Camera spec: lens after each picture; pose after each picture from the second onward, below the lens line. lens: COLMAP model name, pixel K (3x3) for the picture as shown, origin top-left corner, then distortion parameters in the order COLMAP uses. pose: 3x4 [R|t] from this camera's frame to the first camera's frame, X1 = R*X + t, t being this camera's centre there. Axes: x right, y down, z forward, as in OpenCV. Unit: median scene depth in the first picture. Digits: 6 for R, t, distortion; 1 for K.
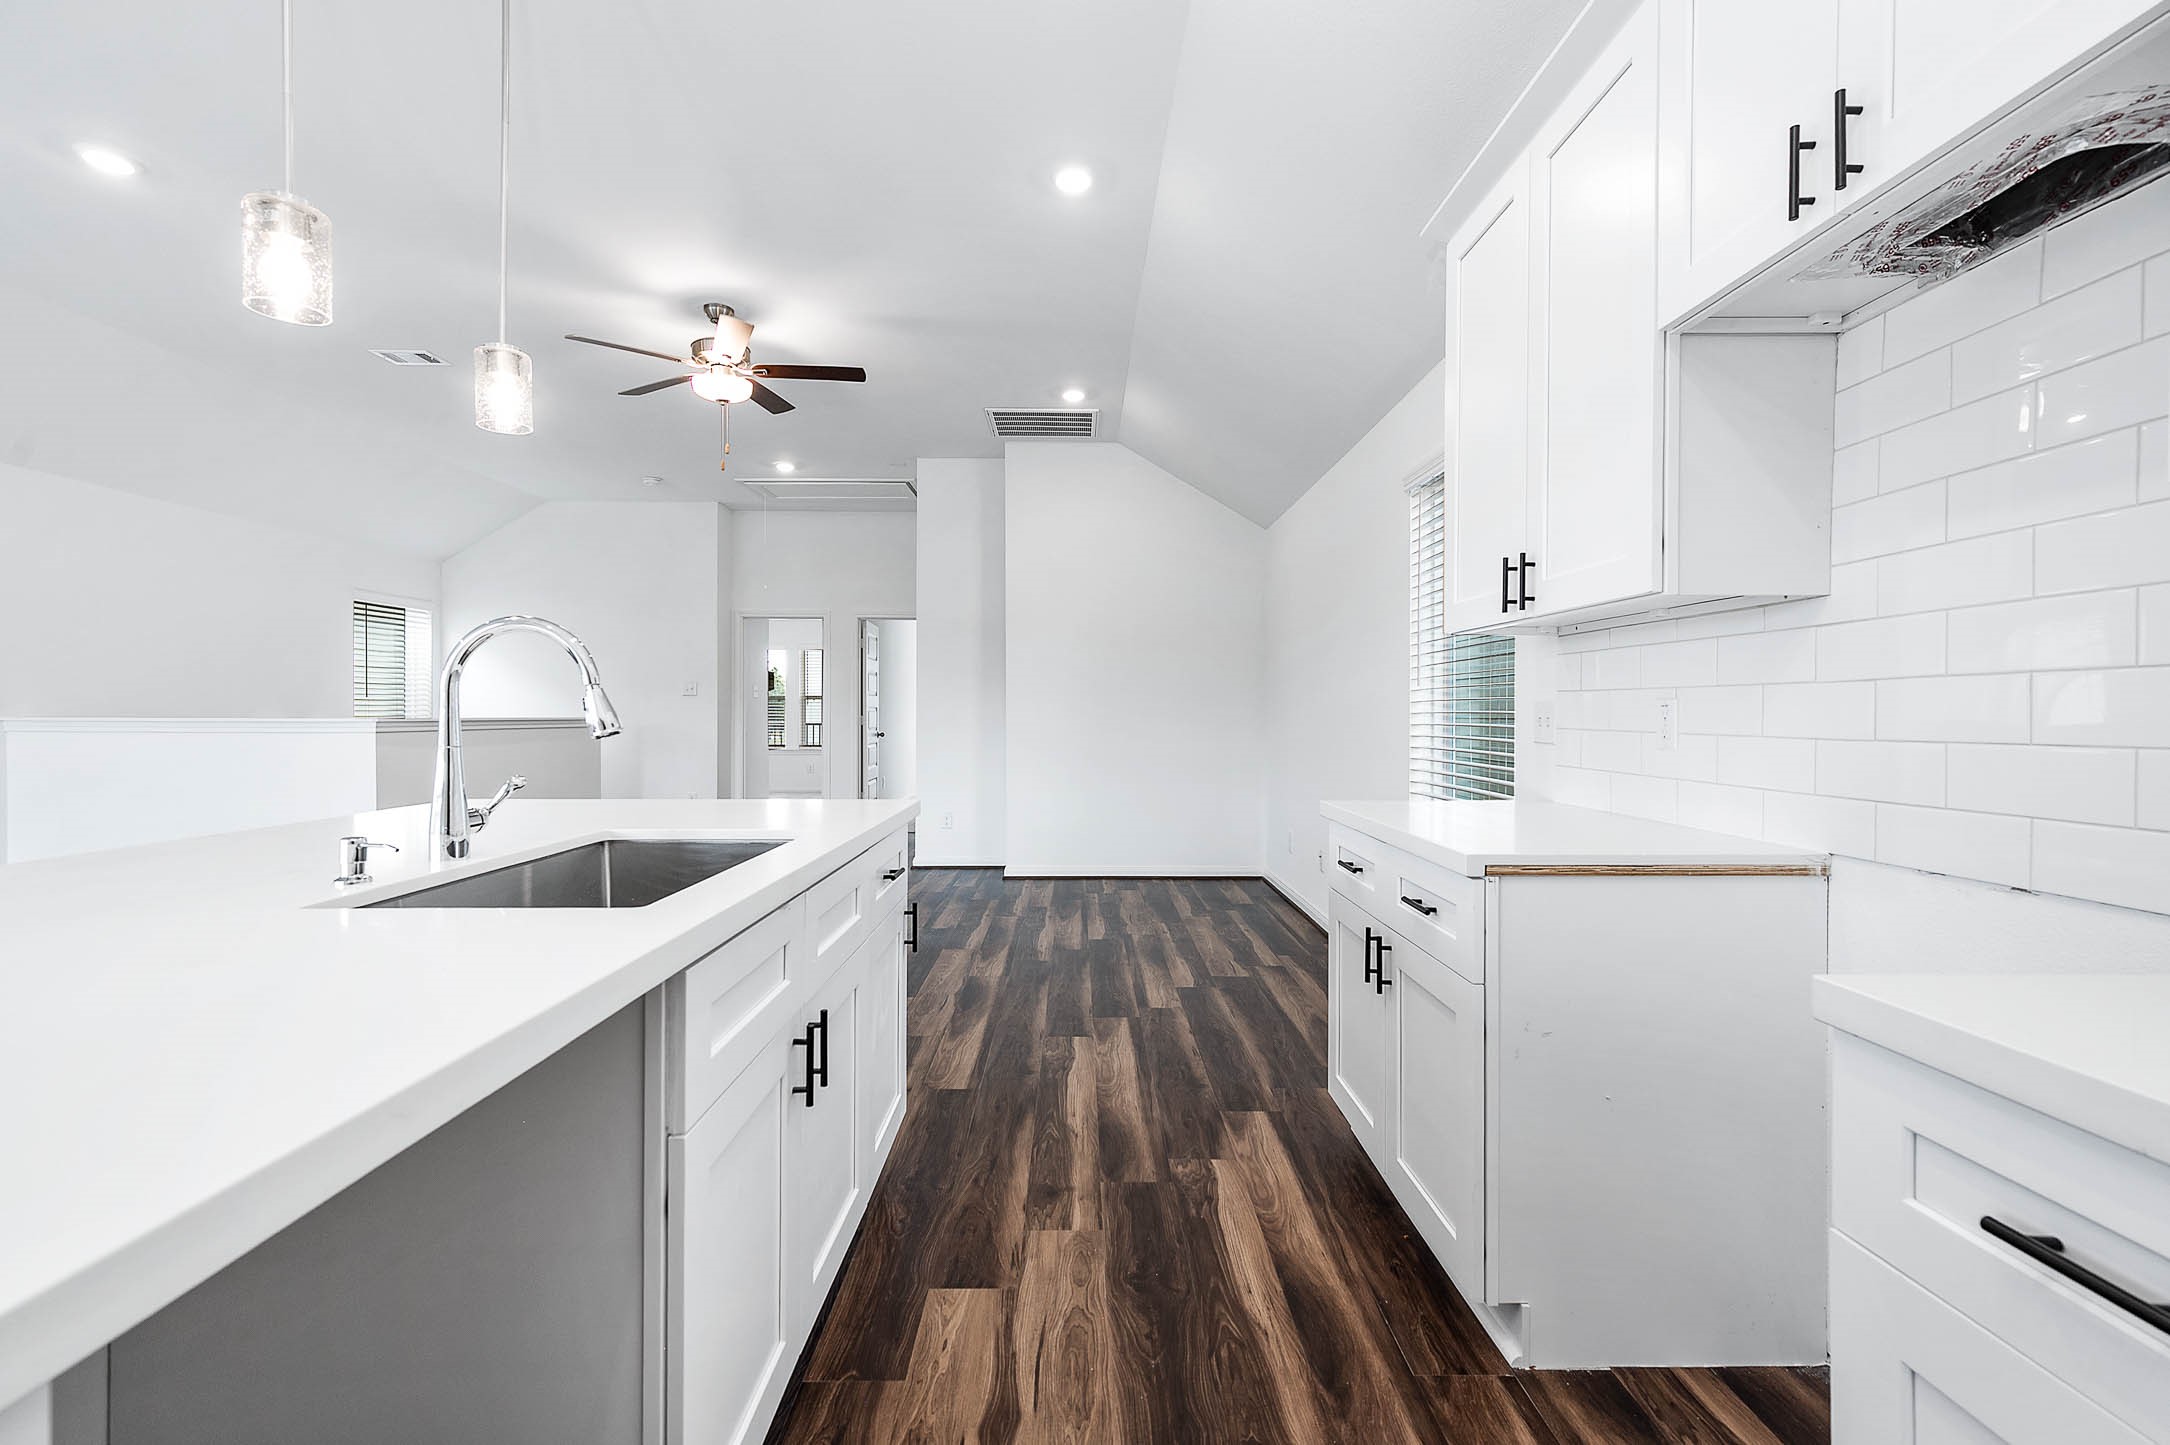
lens RADIAL K [[928.7, 0, 1092.0], [0, 928.7, 717.1], [0, 0, 1]] dist [0.003314, 0.000079]
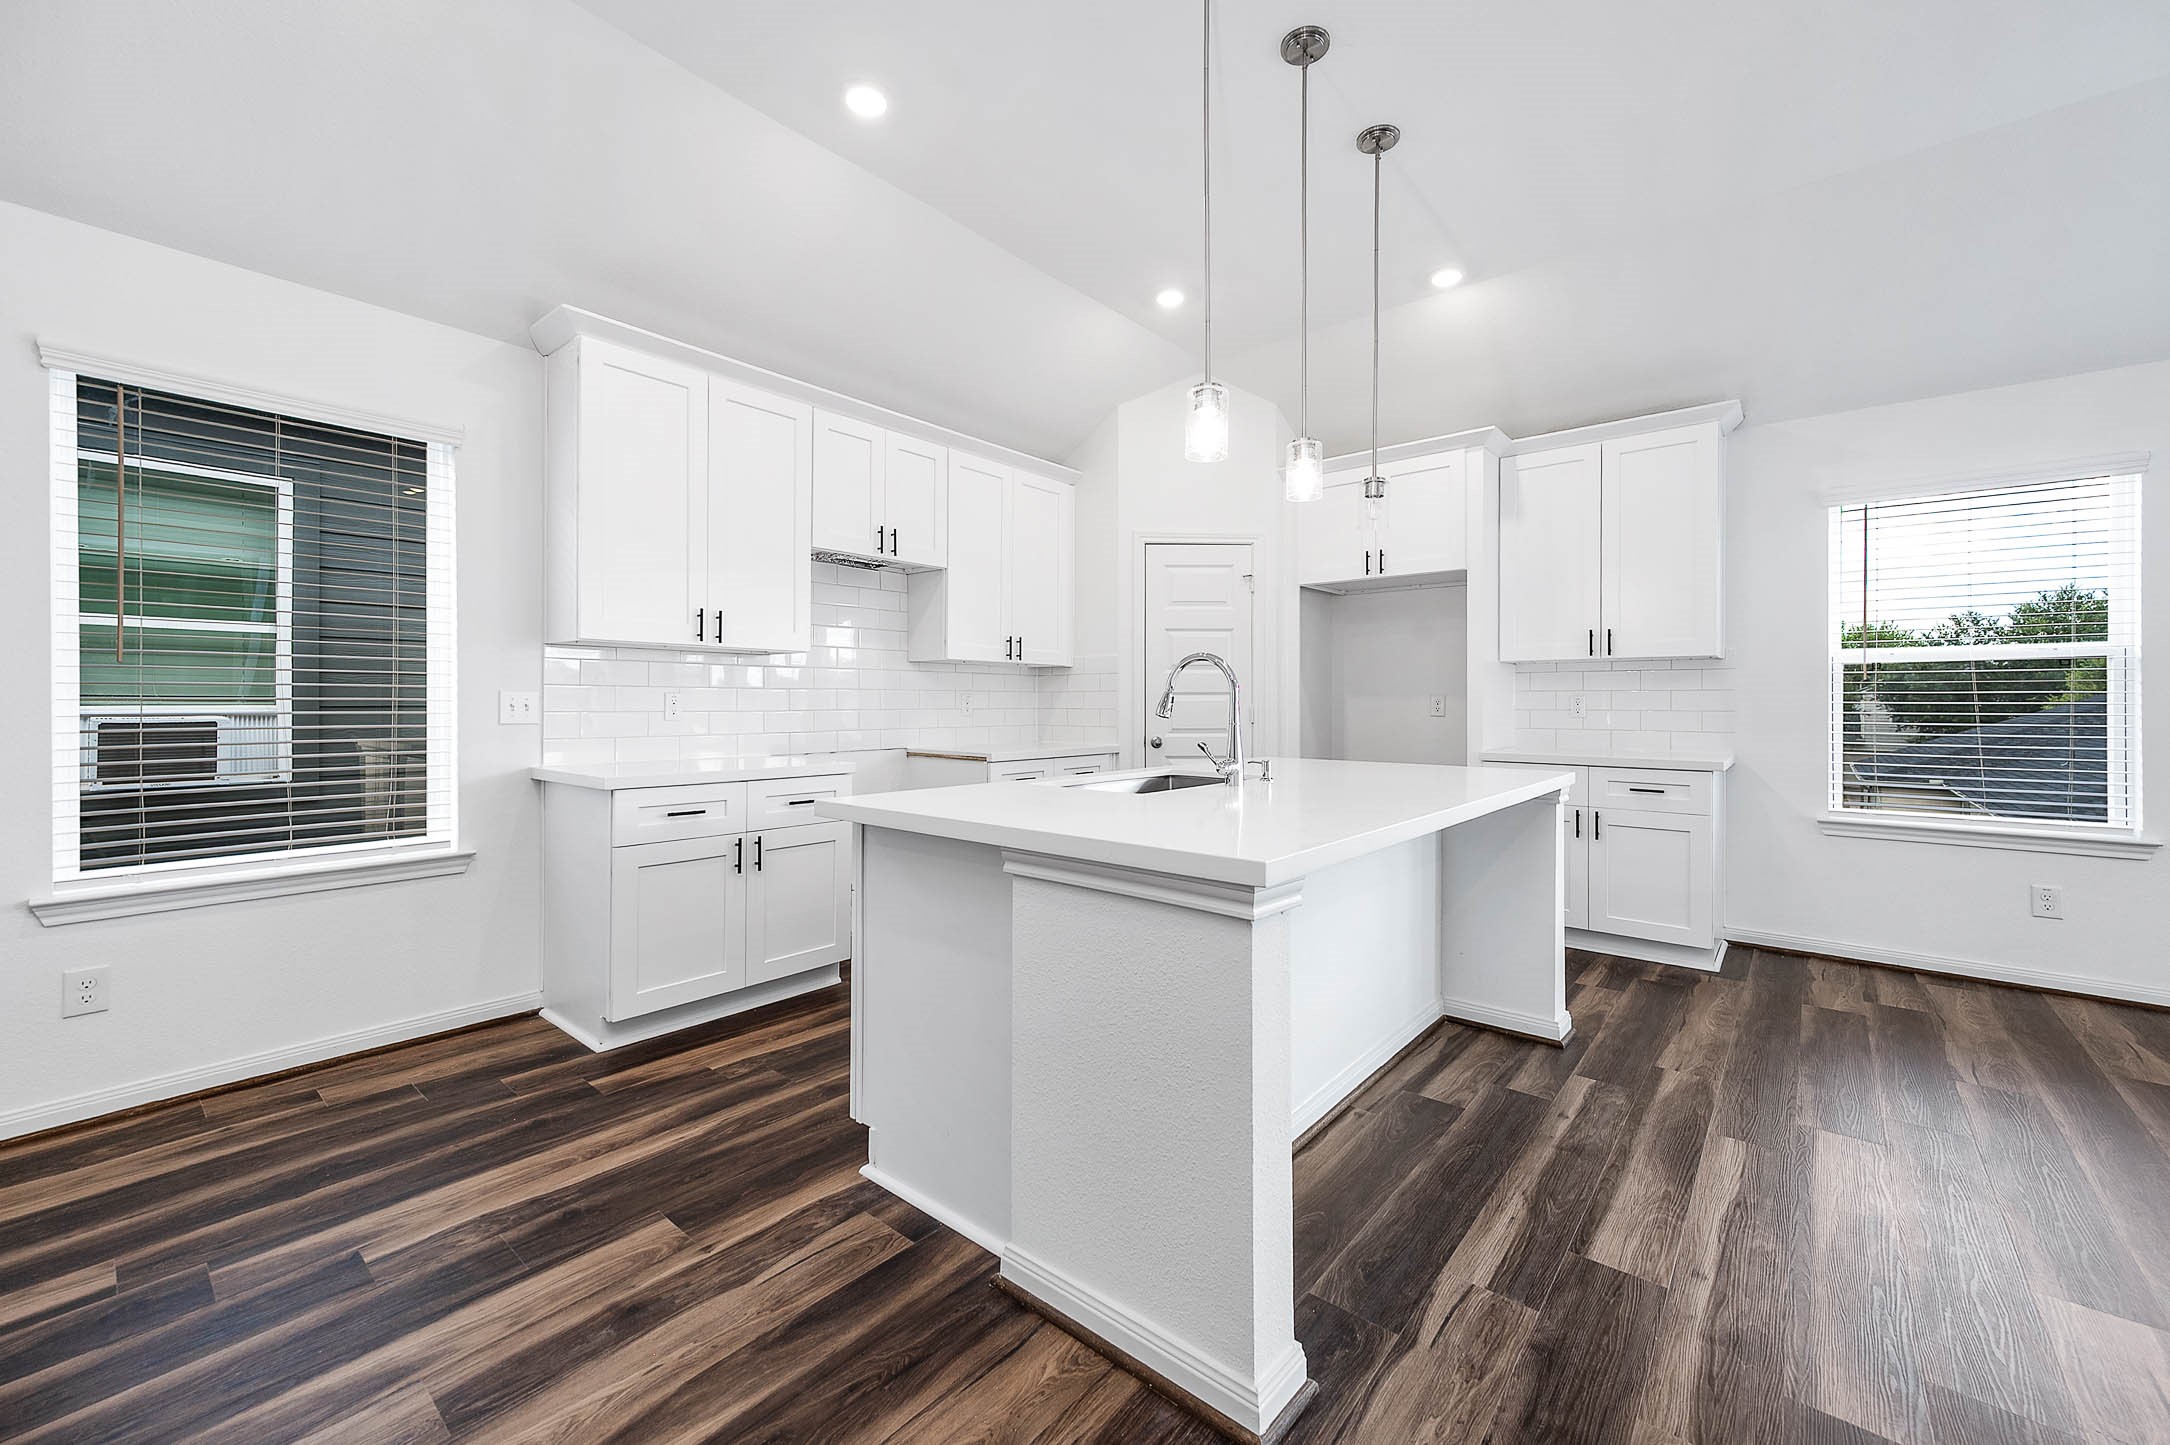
lens RADIAL K [[855.9, 0, 1074.9], [0, 855.9, 699.6], [0, 0, 1]] dist [0.012203, -0.000309]
pose [[-0.748251, 0.000119, 0.663416, -0.923484], [0.000417, 1.000000, 0.000292, -0.008051], [-0.663416, 0.000495, -0.748251, 1.448030]]
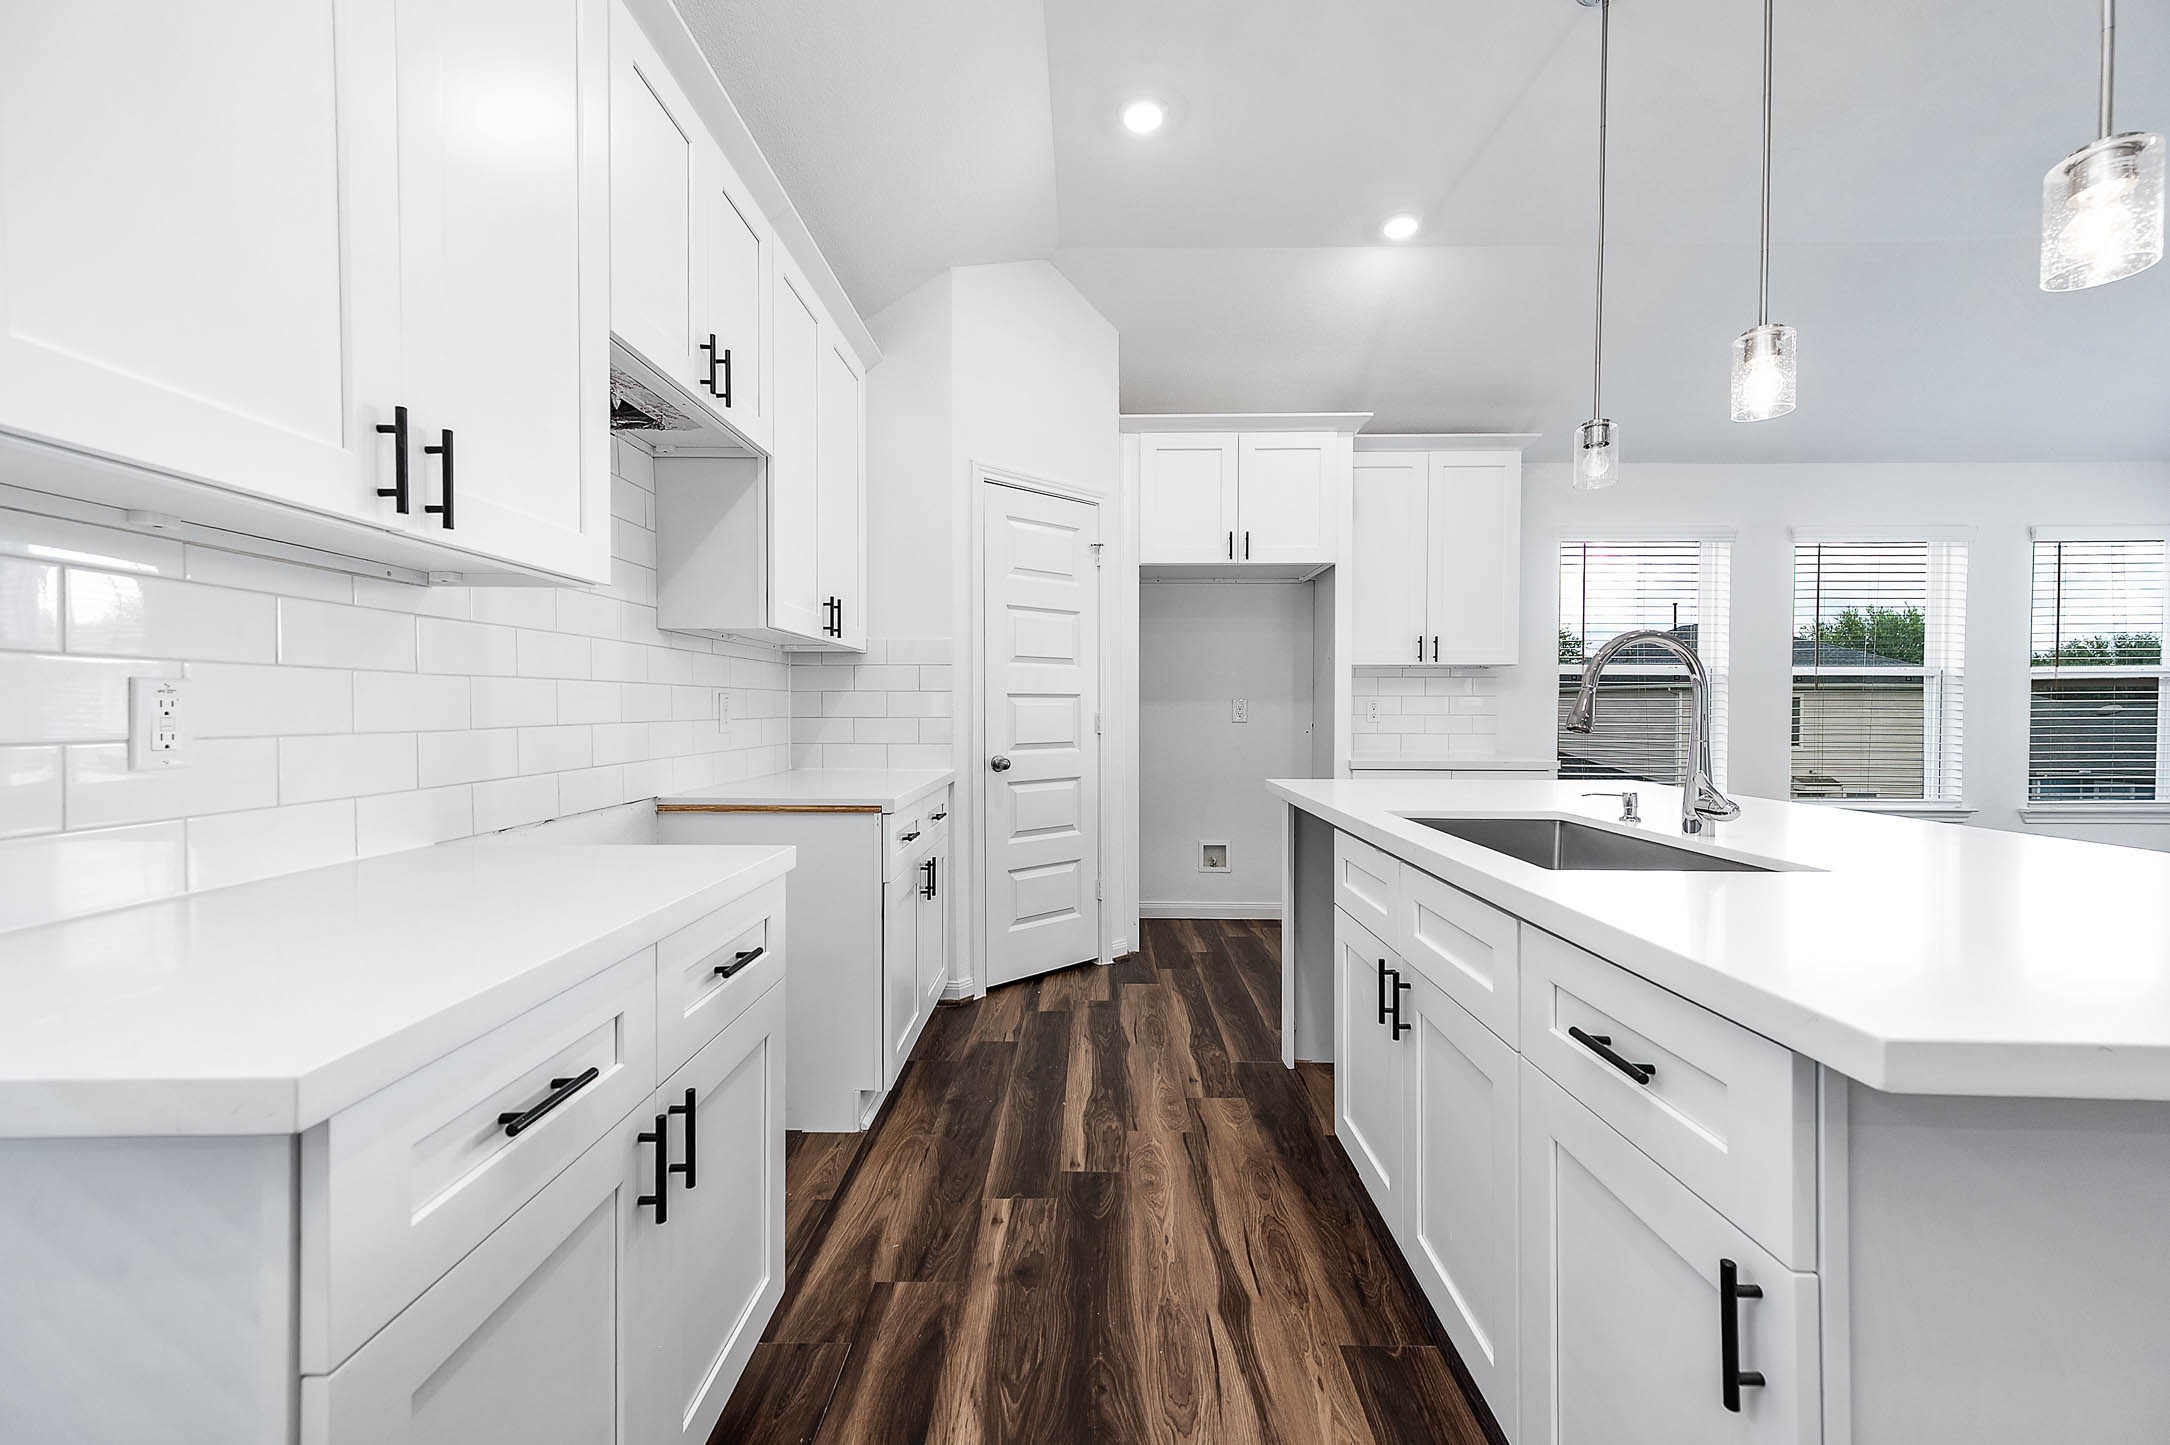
lens RADIAL K [[855.9, 0, 1084.1], [0, 855.9, 719.2], [0, 0, 1]] dist [0.012203, -0.000309]
pose [[-0.999636, -0.002992, 0.026805, 0.039401], [-0.002534, 0.999851, 0.017092, -0.006383], [-0.026852, 0.017018, -0.999495, 1.252158]]
